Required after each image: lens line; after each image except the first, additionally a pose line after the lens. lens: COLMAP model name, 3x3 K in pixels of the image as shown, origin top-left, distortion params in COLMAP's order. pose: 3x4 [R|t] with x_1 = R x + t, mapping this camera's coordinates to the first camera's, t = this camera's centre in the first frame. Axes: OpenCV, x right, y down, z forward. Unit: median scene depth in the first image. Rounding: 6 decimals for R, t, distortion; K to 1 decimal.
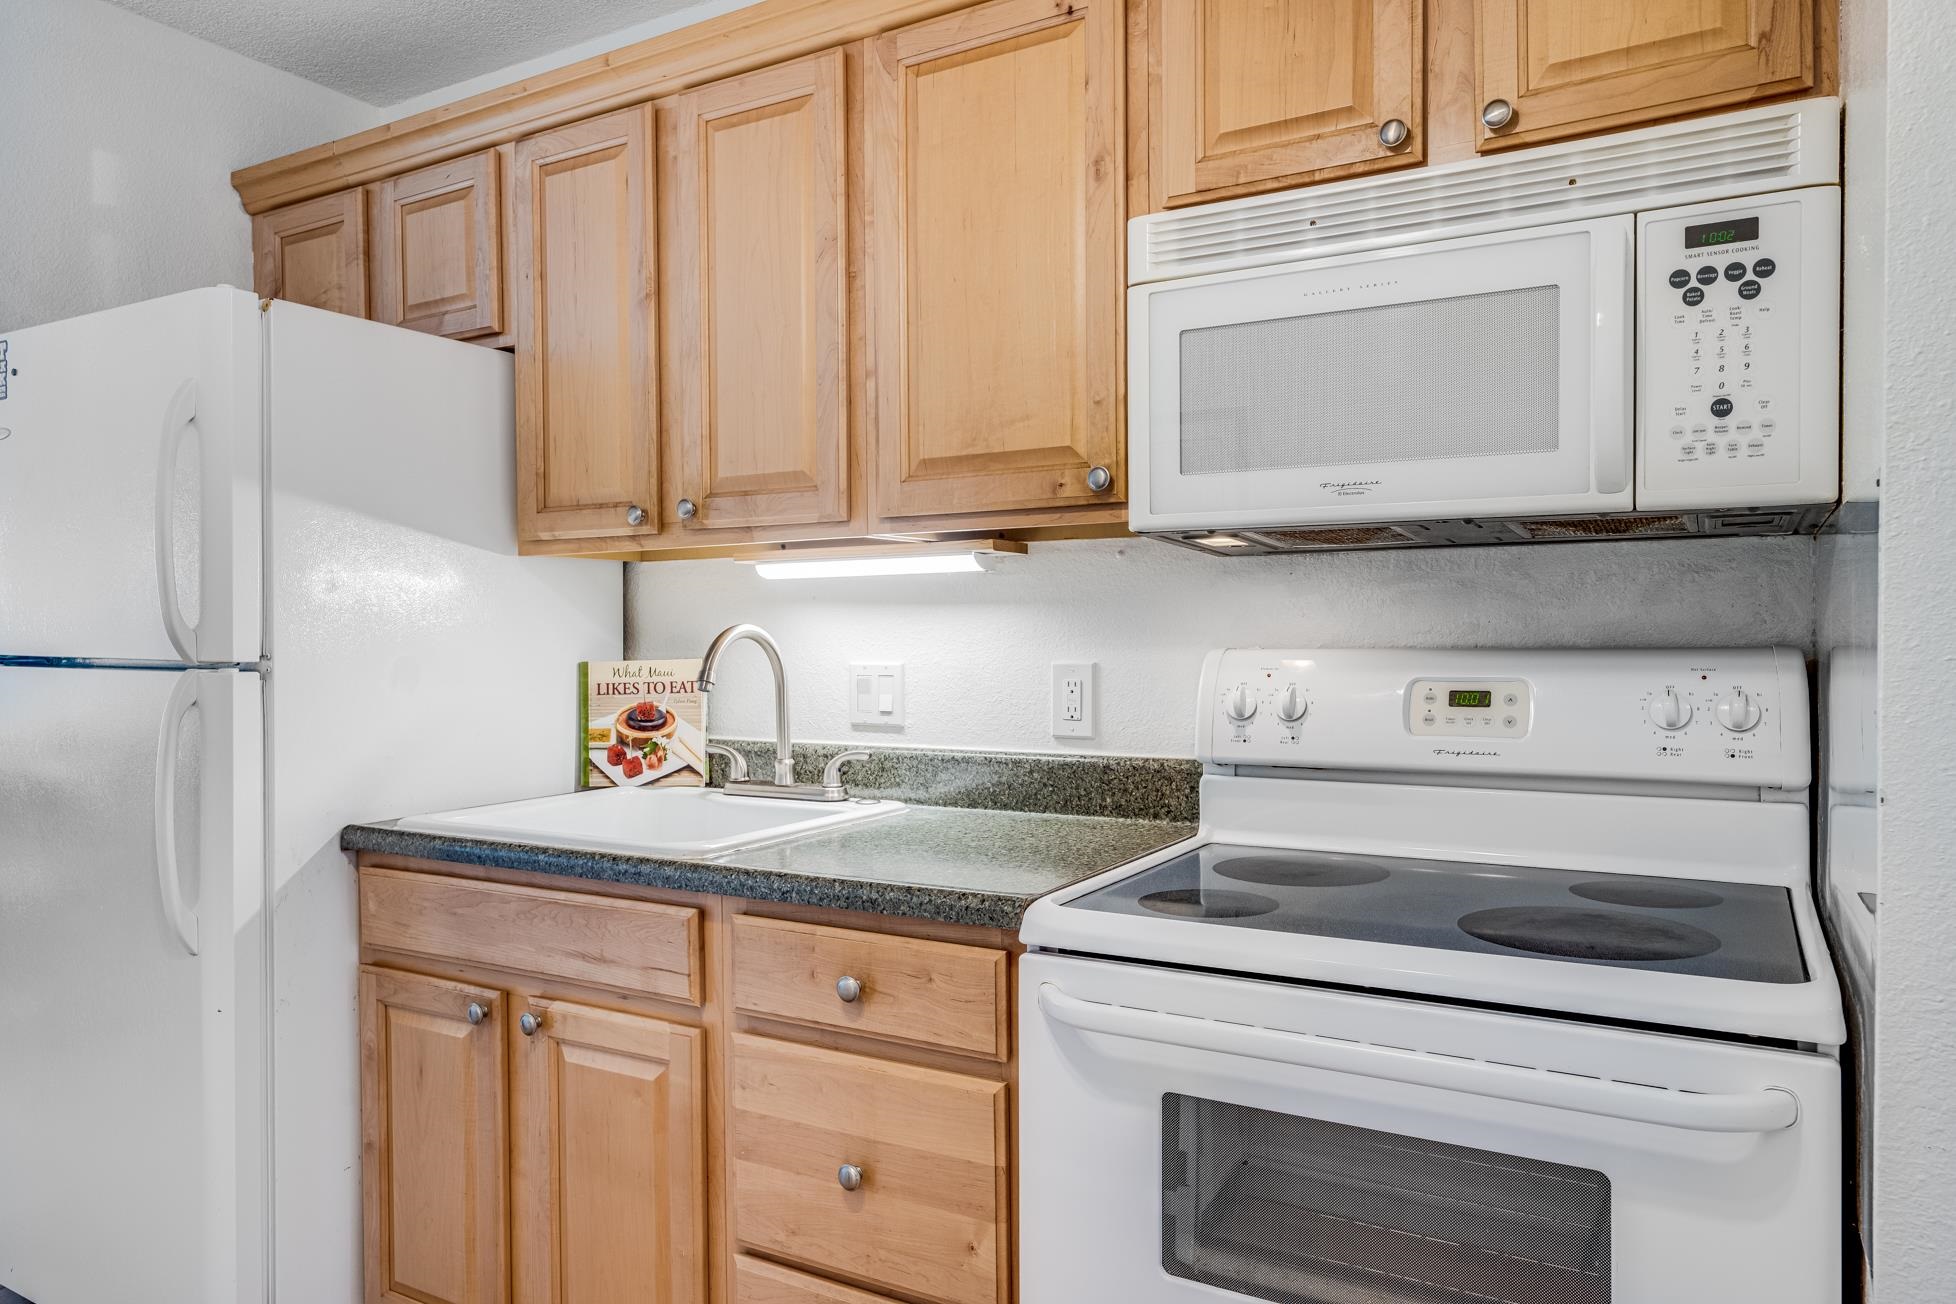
lens RADIAL K [[1301.6, 0, 977.0], [0, 1301.6, 647.9], [0, 0, 1]] dist [0.003149, 0.000694]
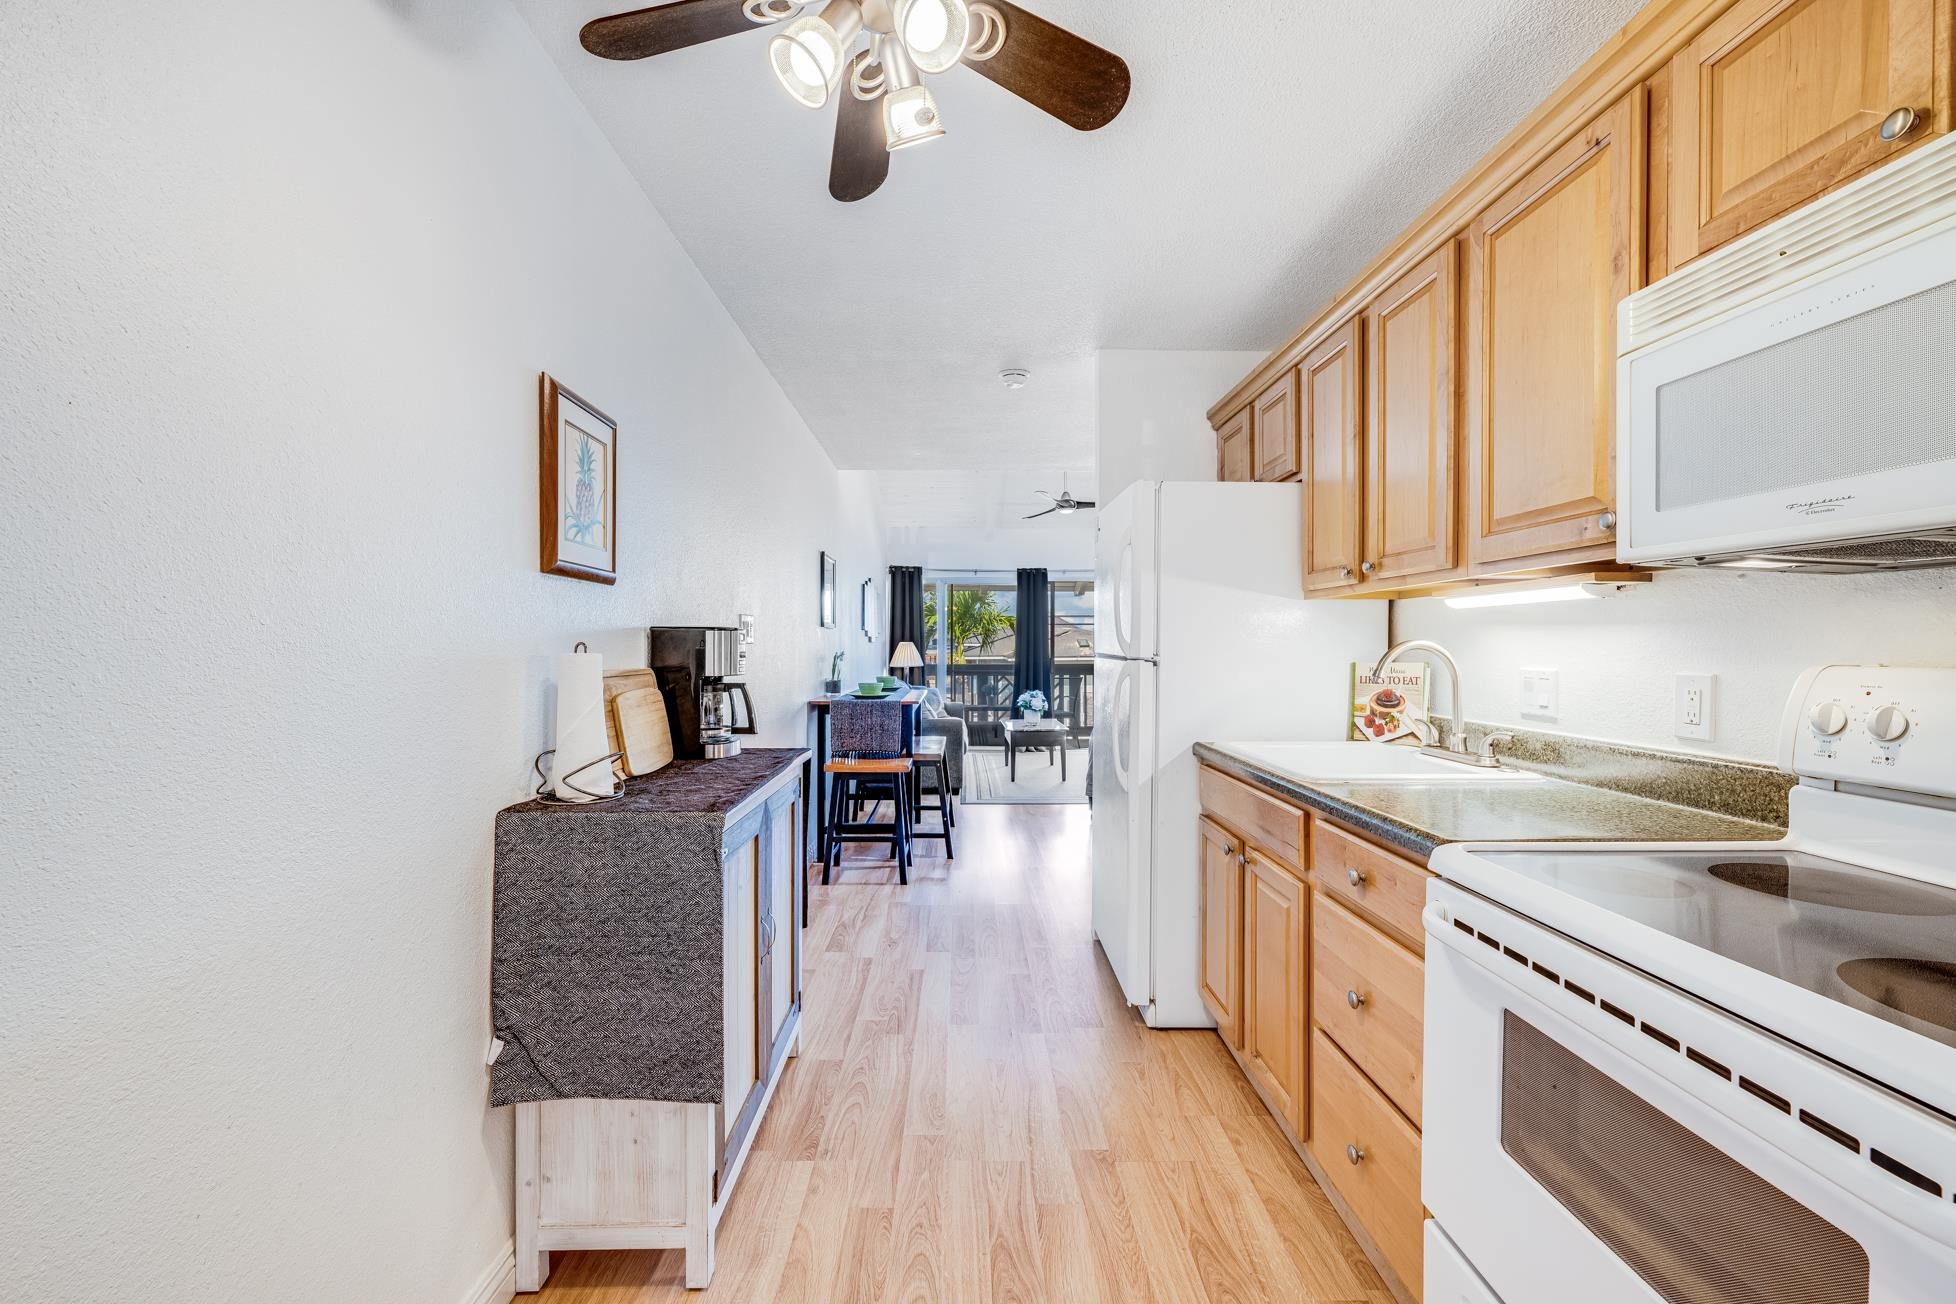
lens RADIAL K [[784.3, 0, 974.7], [0, 784.3, 651.0], [0, 0, 1]] dist [0.002211, -0.000214]
pose [[0.520135, 0.014980, -0.853953, 0.339063], [-0.016527, 0.999835, 0.007473, -0.003705], [0.853924, 0.010227, 0.520297, 0.096606]]
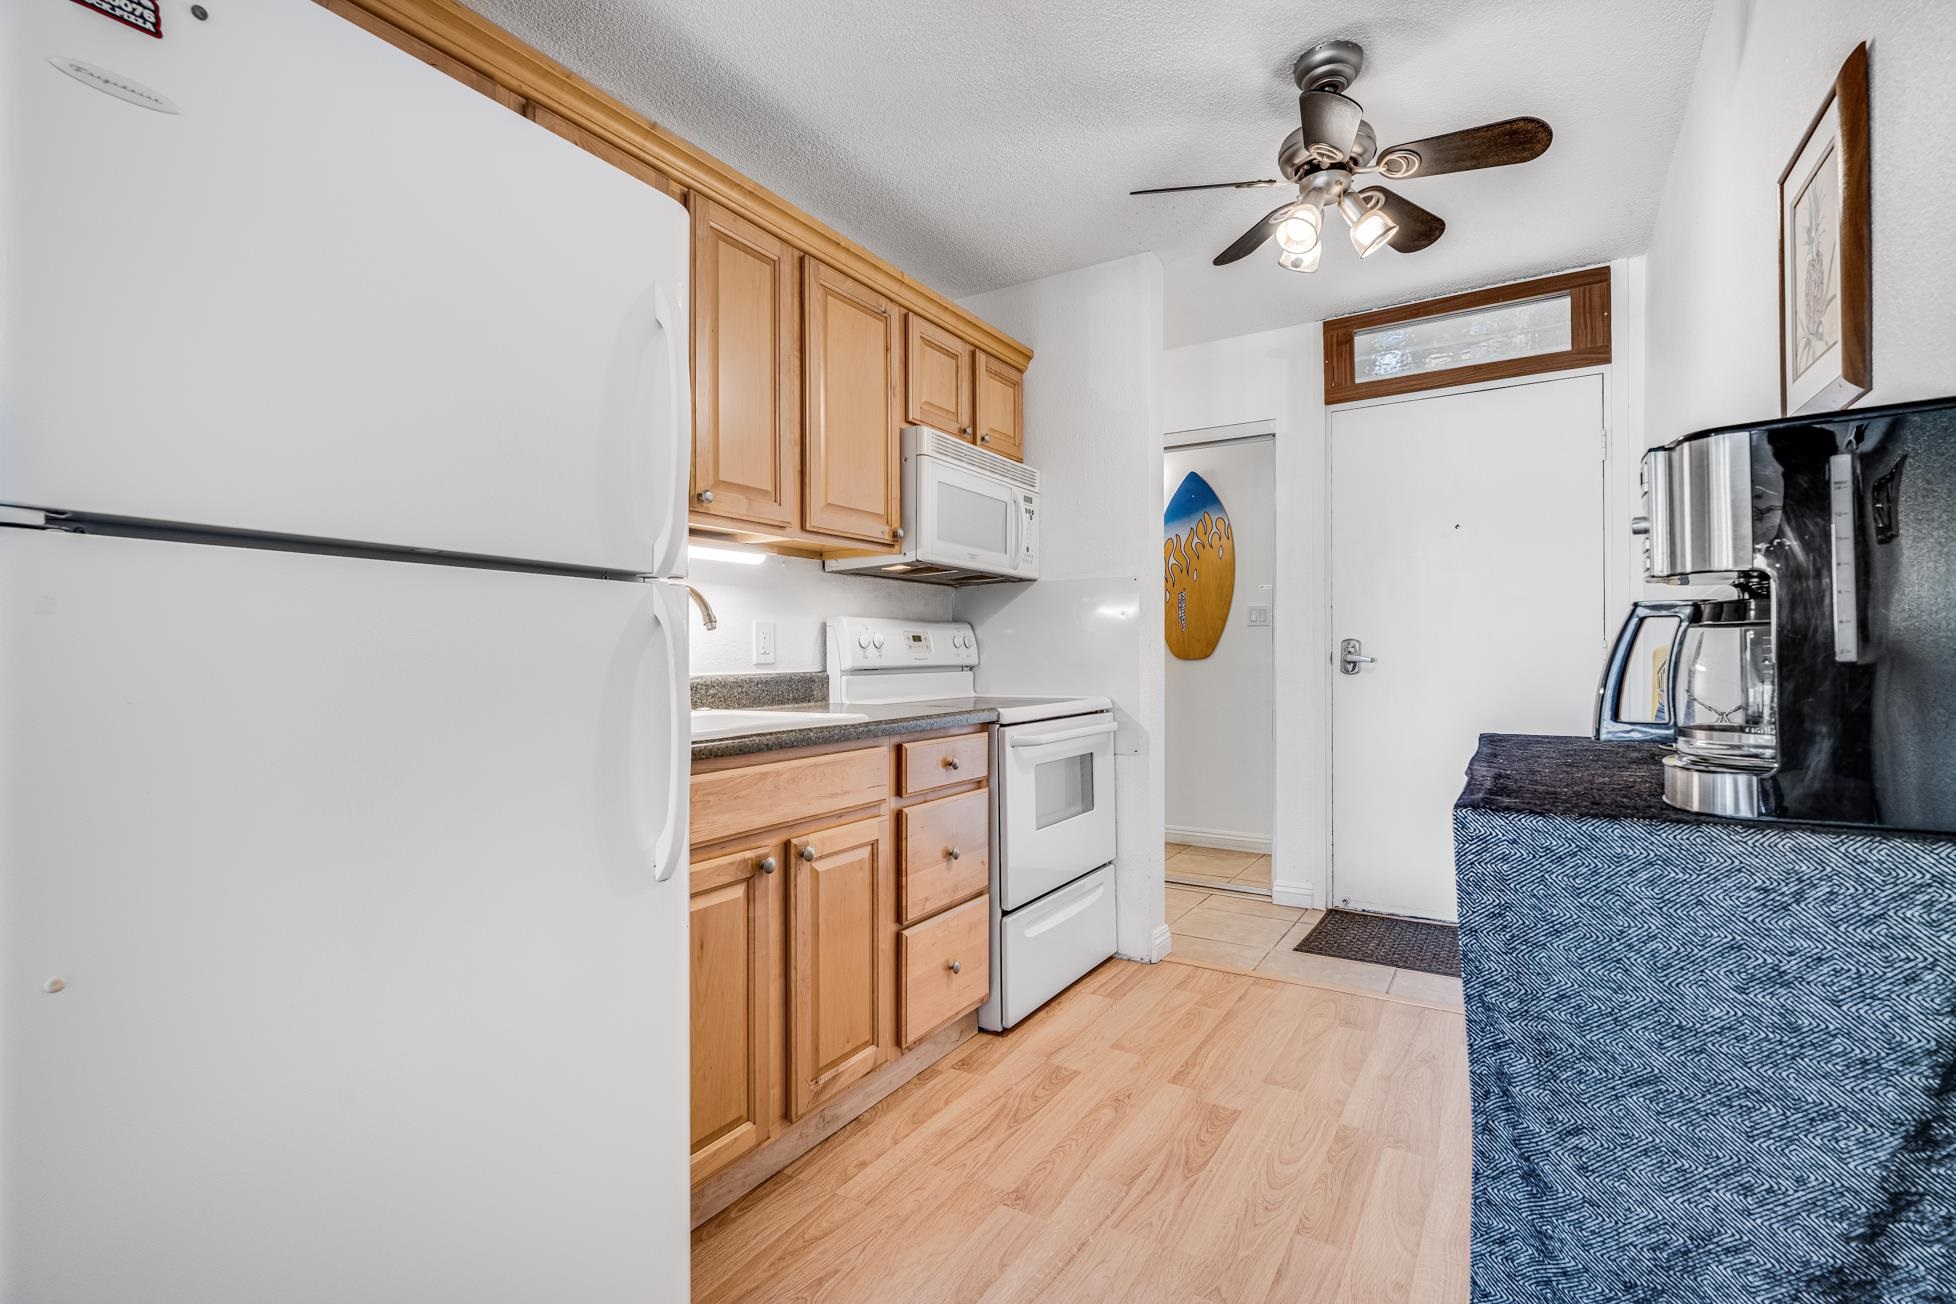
lens RADIAL K [[889.9, 0, 975.0], [0, 889.9, 650.8], [0, 0, 1]] dist [0.000277, 0.000074]
pose [[0.027458, 0.013929, 0.999526, -1.145011], [0.018390, 0.999727, -0.014437, 0.074581], [-0.999454, 0.018777, 0.027194, 0.686560]]
